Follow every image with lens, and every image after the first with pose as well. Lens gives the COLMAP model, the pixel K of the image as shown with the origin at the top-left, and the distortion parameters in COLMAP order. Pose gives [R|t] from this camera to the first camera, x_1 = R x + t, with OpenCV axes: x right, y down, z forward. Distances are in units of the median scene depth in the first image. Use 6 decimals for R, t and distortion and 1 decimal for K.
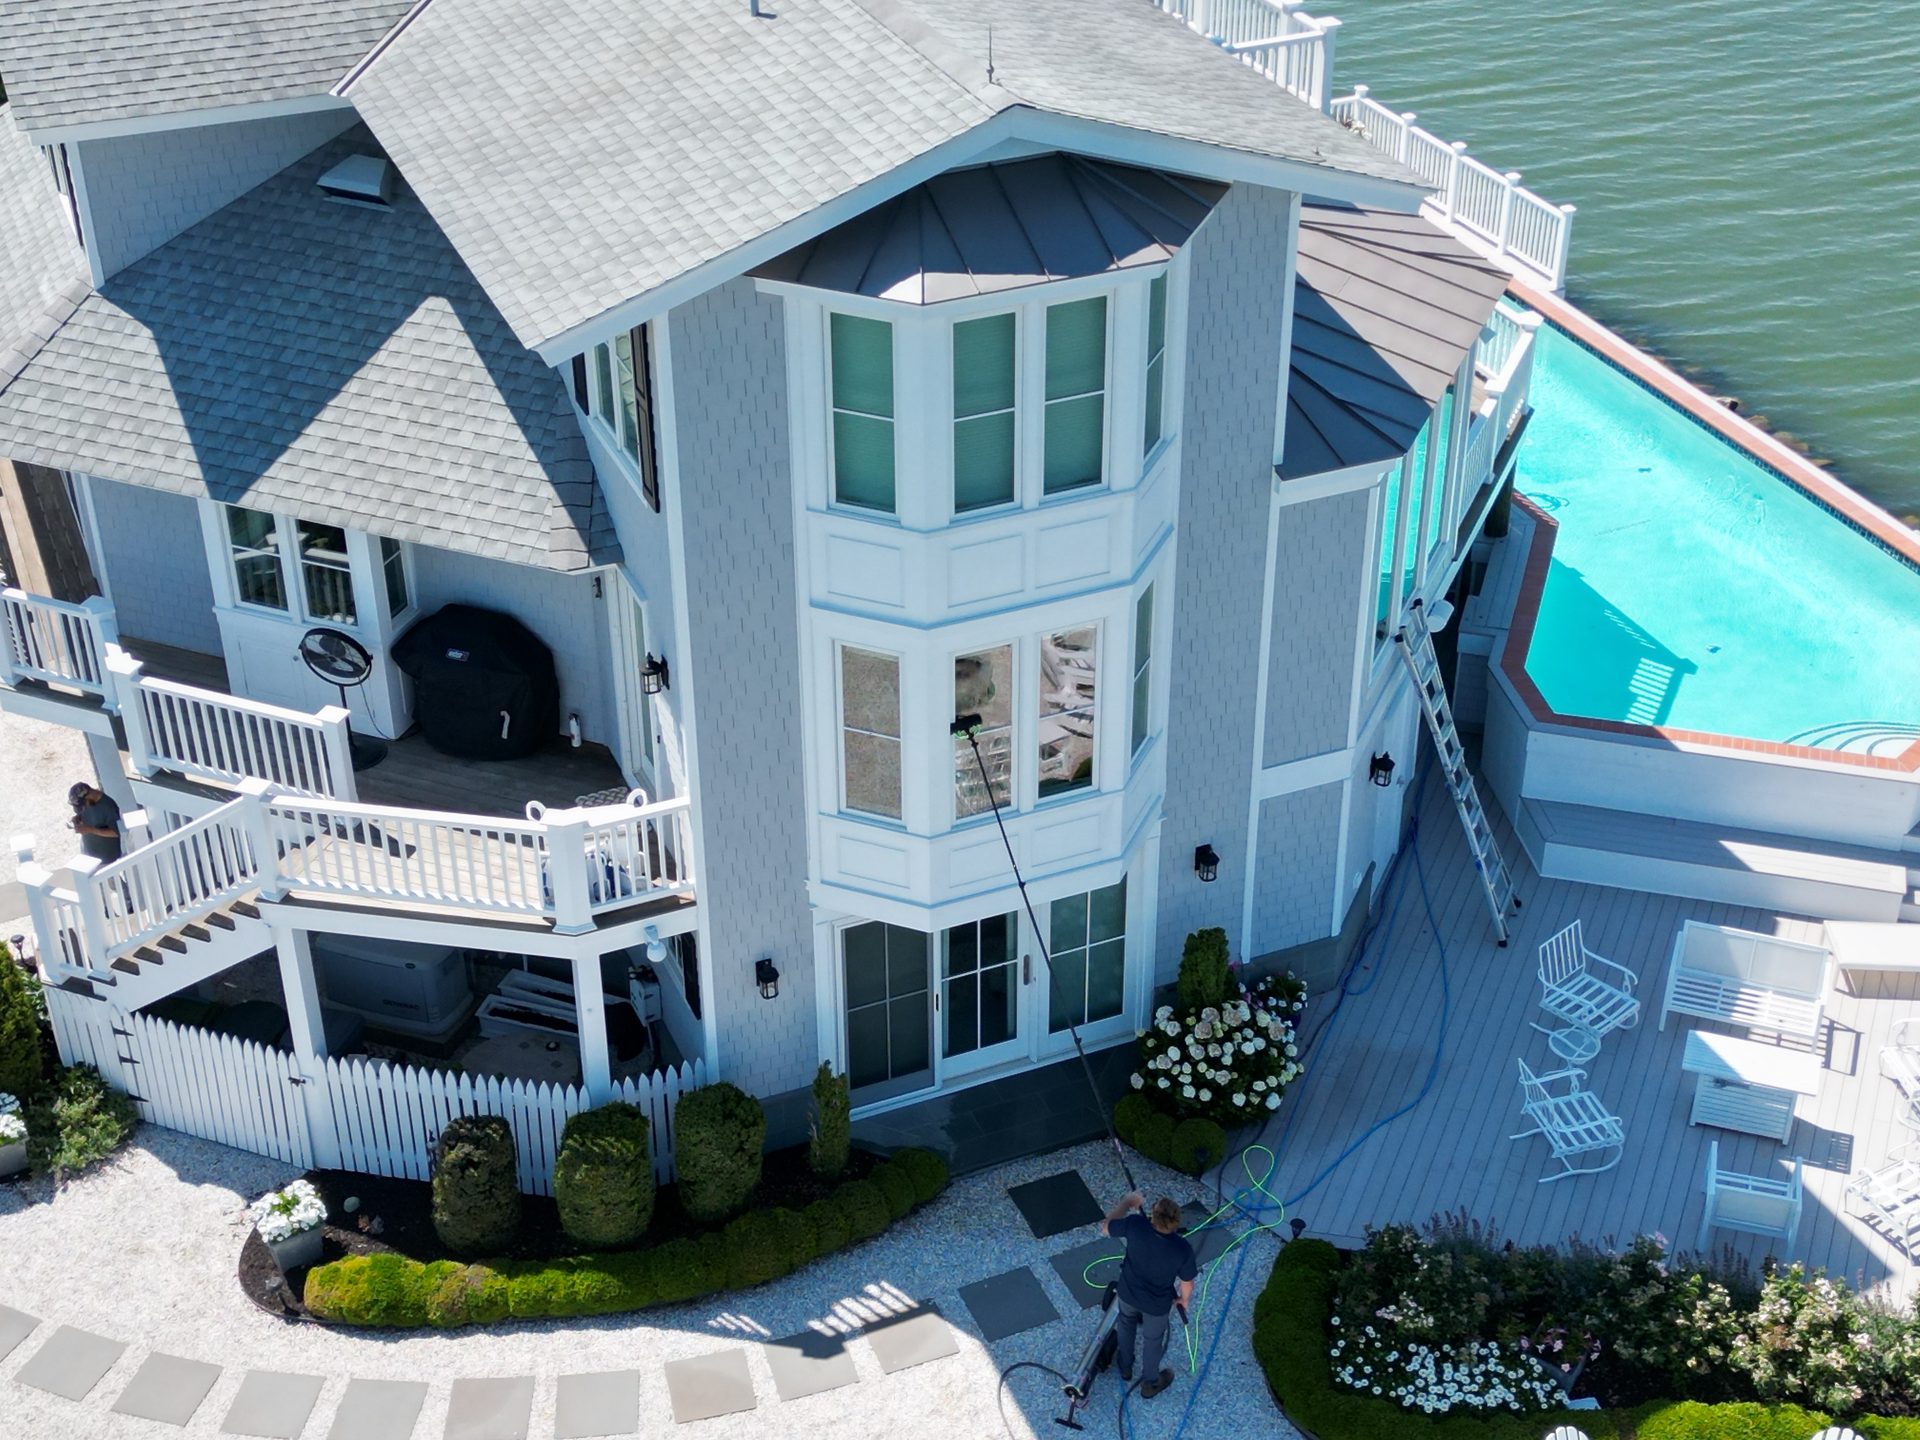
lens RADIAL K [[2592.2, 0, 958.7], [0, 2592.2, 713.5], [0, 0, 1]] dist [0.052927, 0.000000]
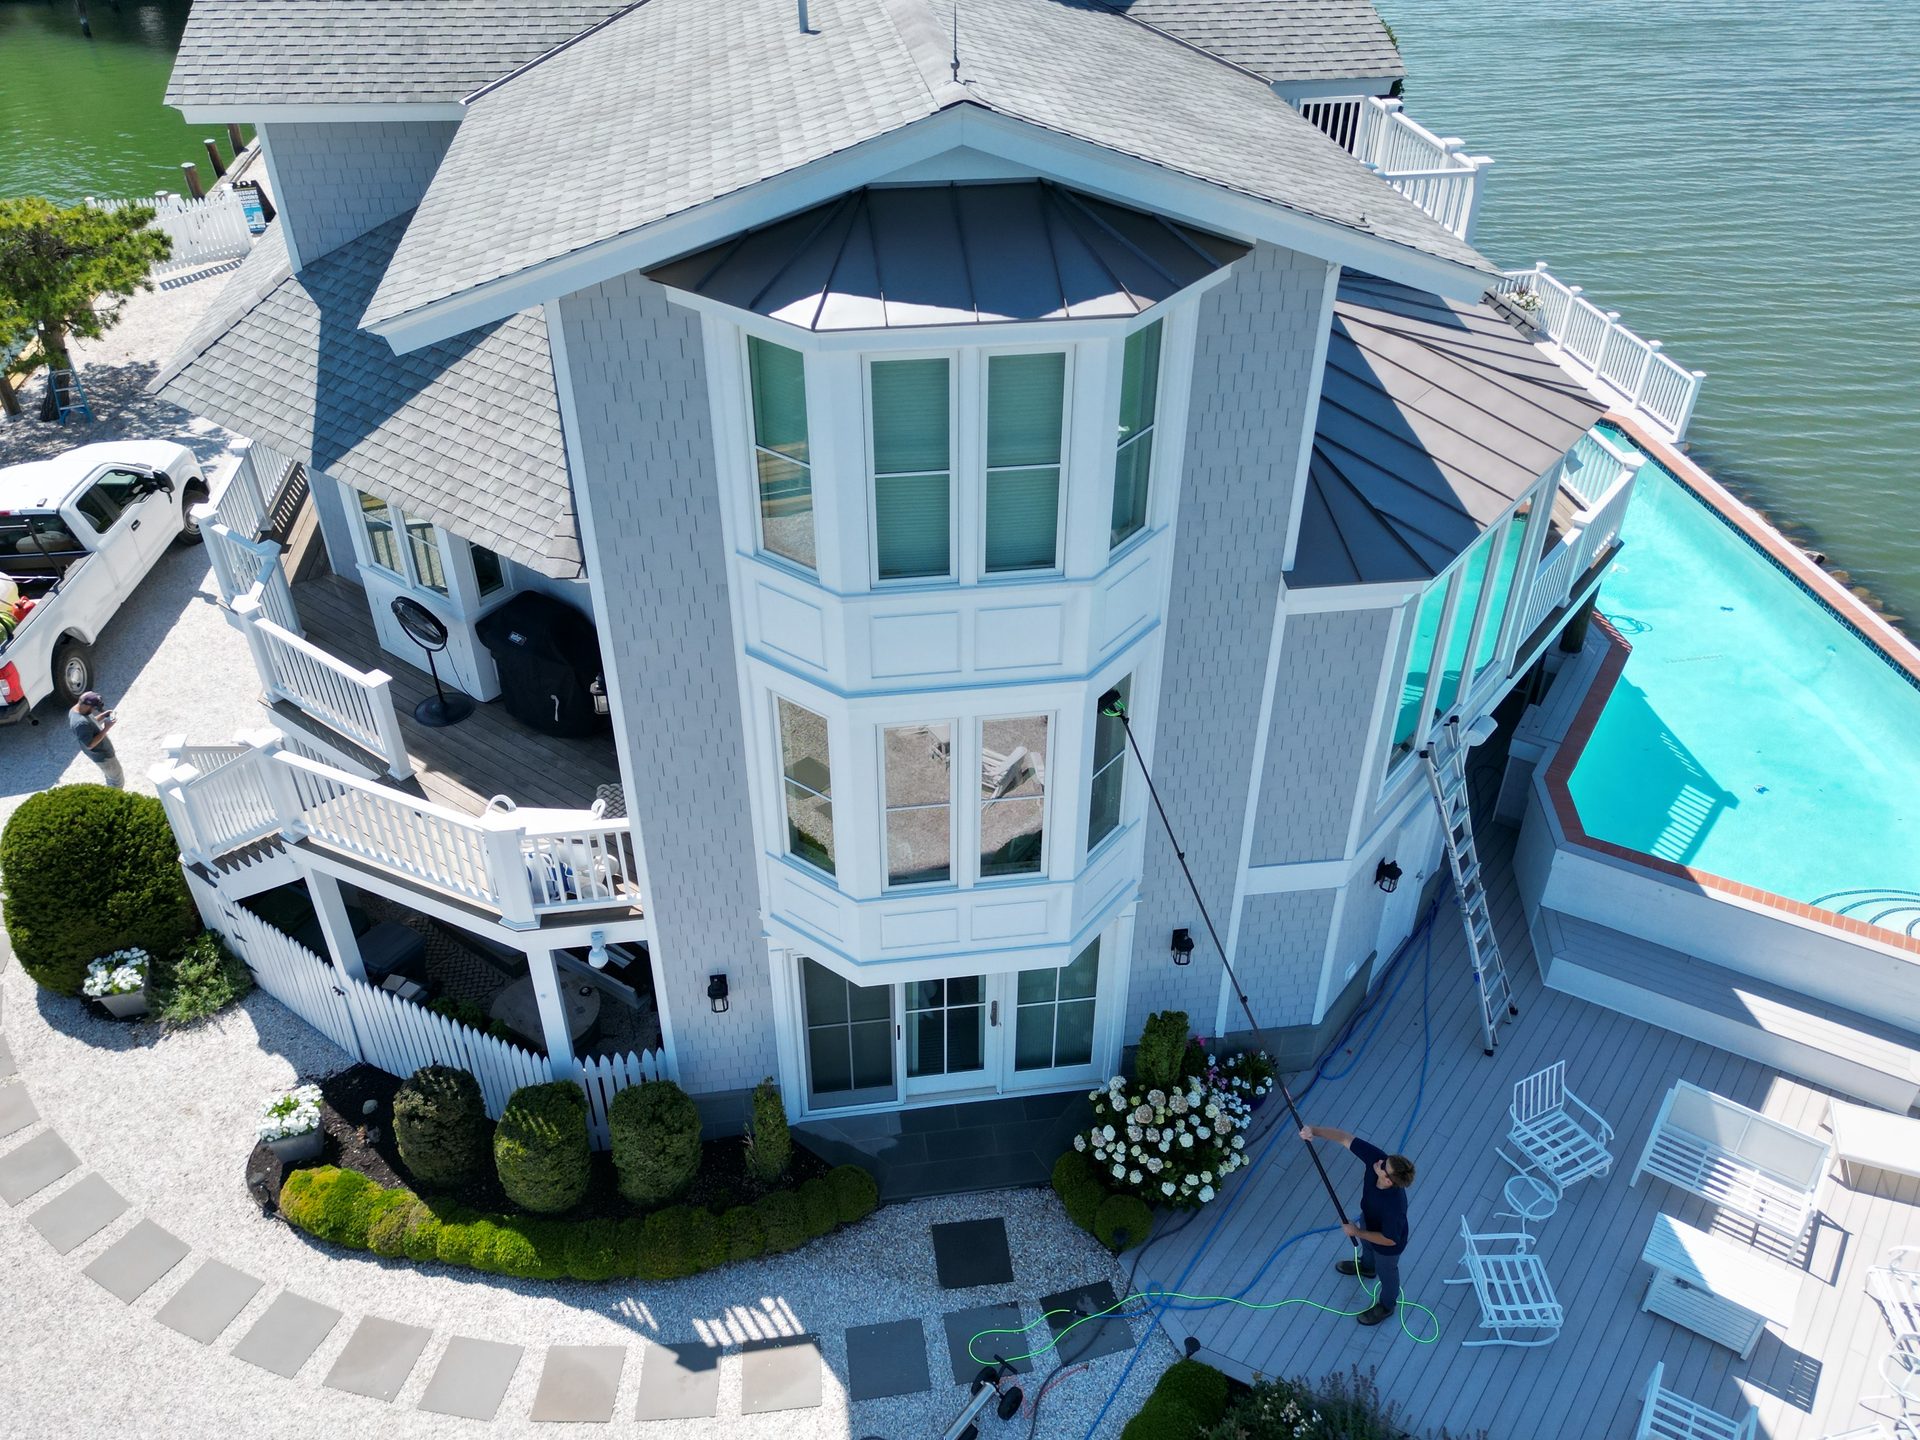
lens RADIAL K [[1480.3, 0, 963.3], [0, 1480.3, 720.2], [0, 0, 1]] dist [0.038618, -0.036336]
pose [[0.966237, 0.158295, -0.203293, 0.121901], [-0.147568, 0.986781, 0.066977, -0.058862], [0.211208, -0.034716, 0.976824, 0.435110]]
